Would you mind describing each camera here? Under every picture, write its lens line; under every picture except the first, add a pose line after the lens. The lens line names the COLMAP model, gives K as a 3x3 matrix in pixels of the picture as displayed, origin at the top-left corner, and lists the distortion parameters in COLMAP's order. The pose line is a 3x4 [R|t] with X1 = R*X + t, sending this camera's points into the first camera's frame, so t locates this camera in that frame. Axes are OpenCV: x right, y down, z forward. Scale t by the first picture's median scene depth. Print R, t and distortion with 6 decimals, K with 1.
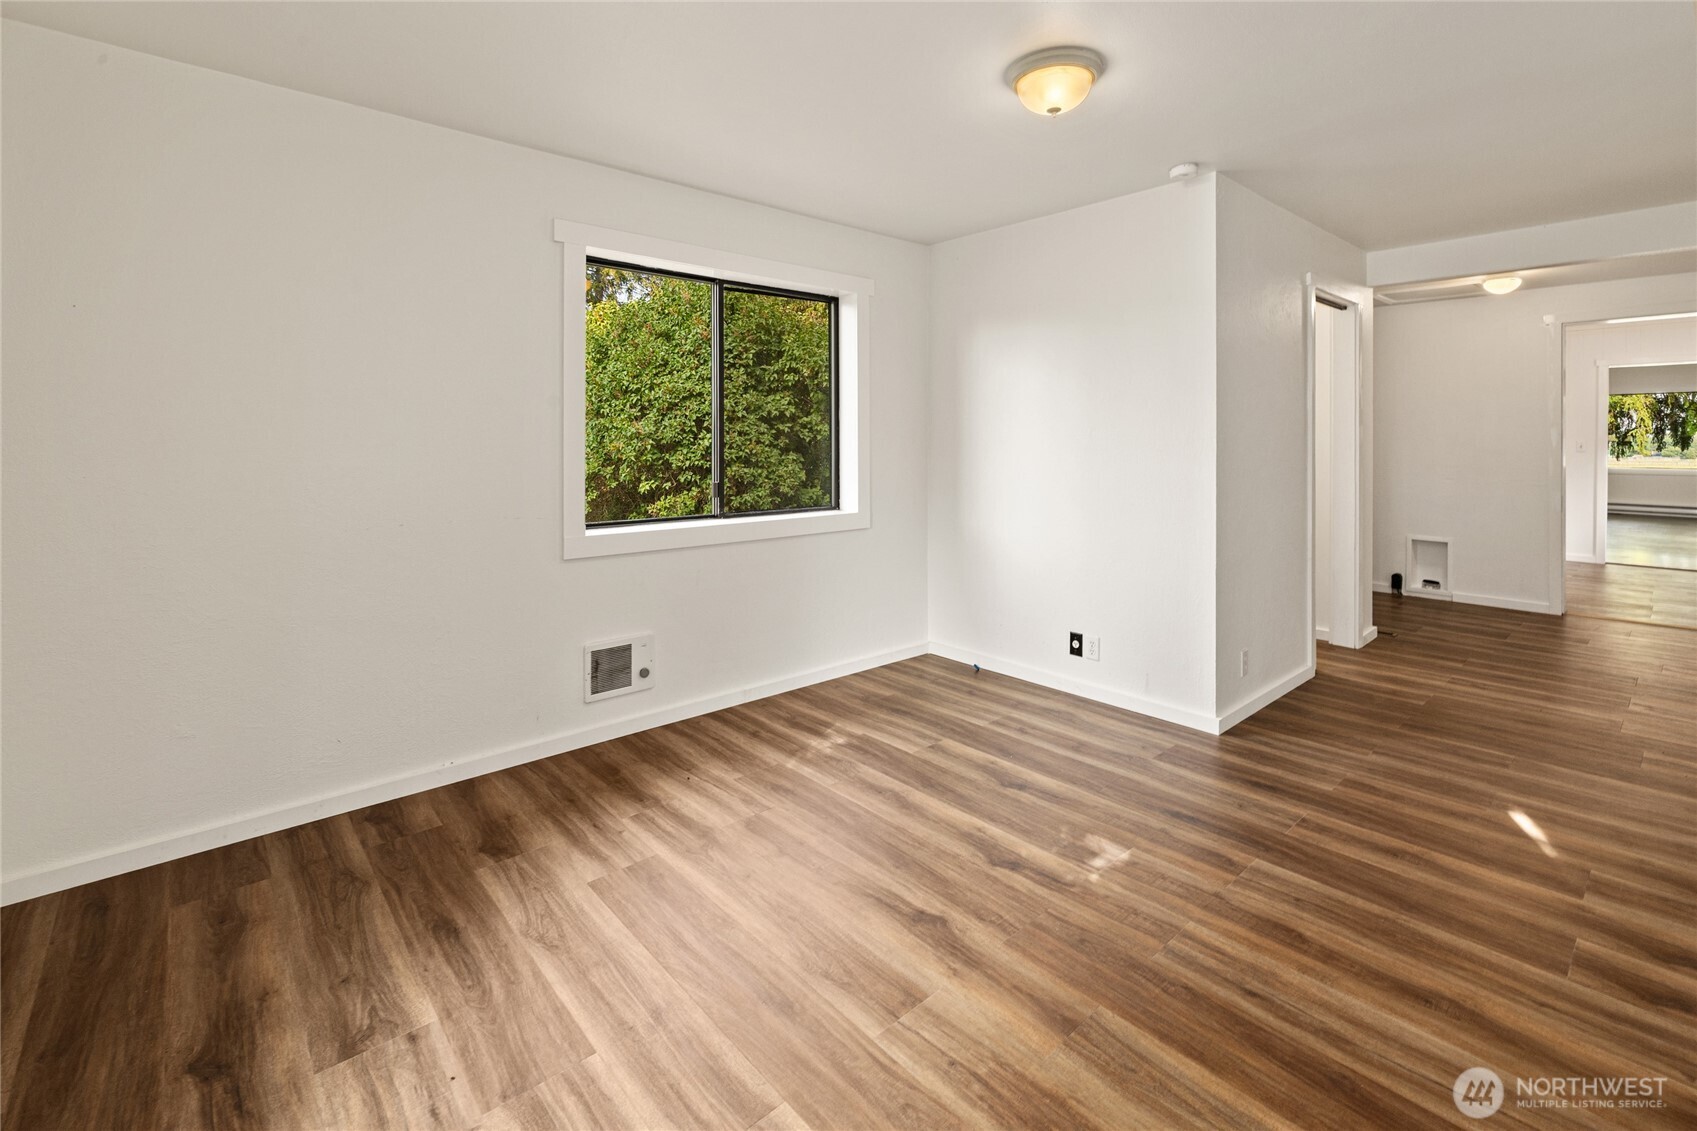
lens RADIAL K [[743.4, 0, 848.5], [0, 743.4, 534.1], [0, 0, 1]] dist [0.004015, 0.000333]
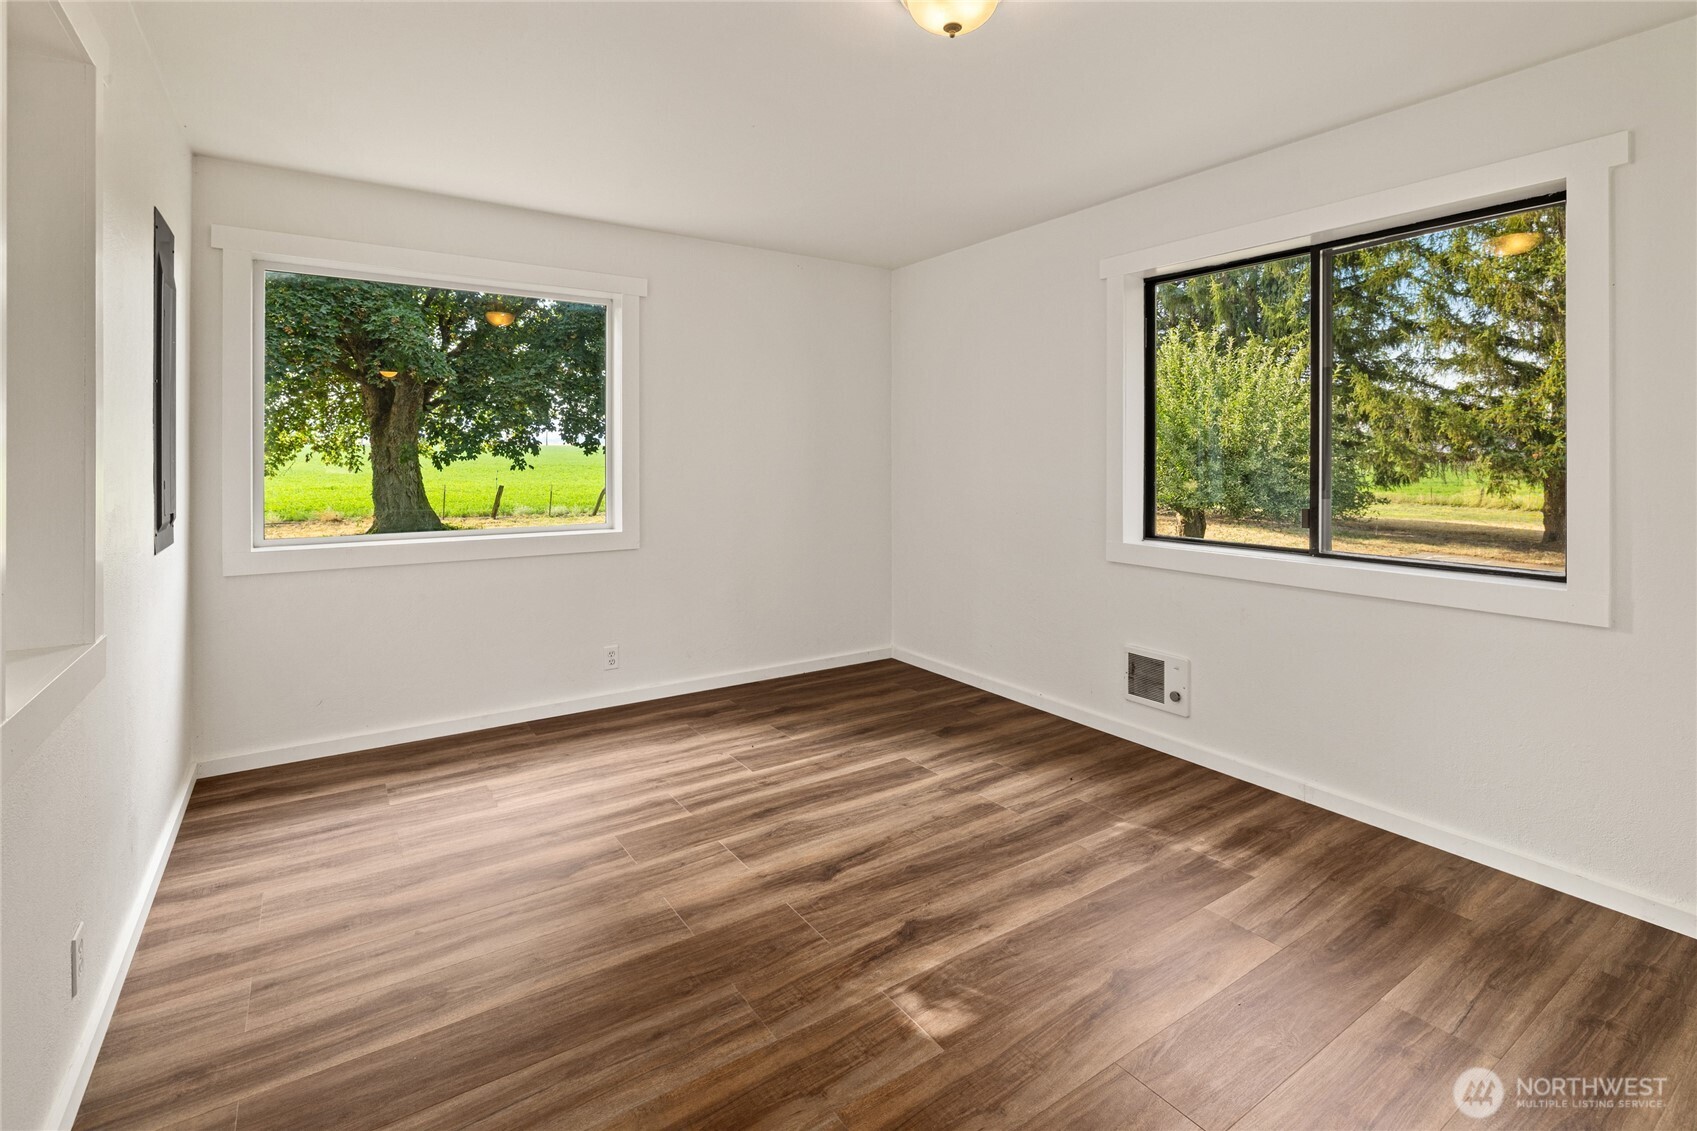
lens RADIAL K [[791.6, 0, 854.2], [0, 791.6, 564.2], [0, 0, 1]] dist [-0.001481, 0.000191]
pose [[-0.126526, 0.132193, -0.983116, 1.048937], [-0.122529, 0.981408, 0.147732, -0.111215], [0.984367, 0.139152, -0.107976, 0.939764]]
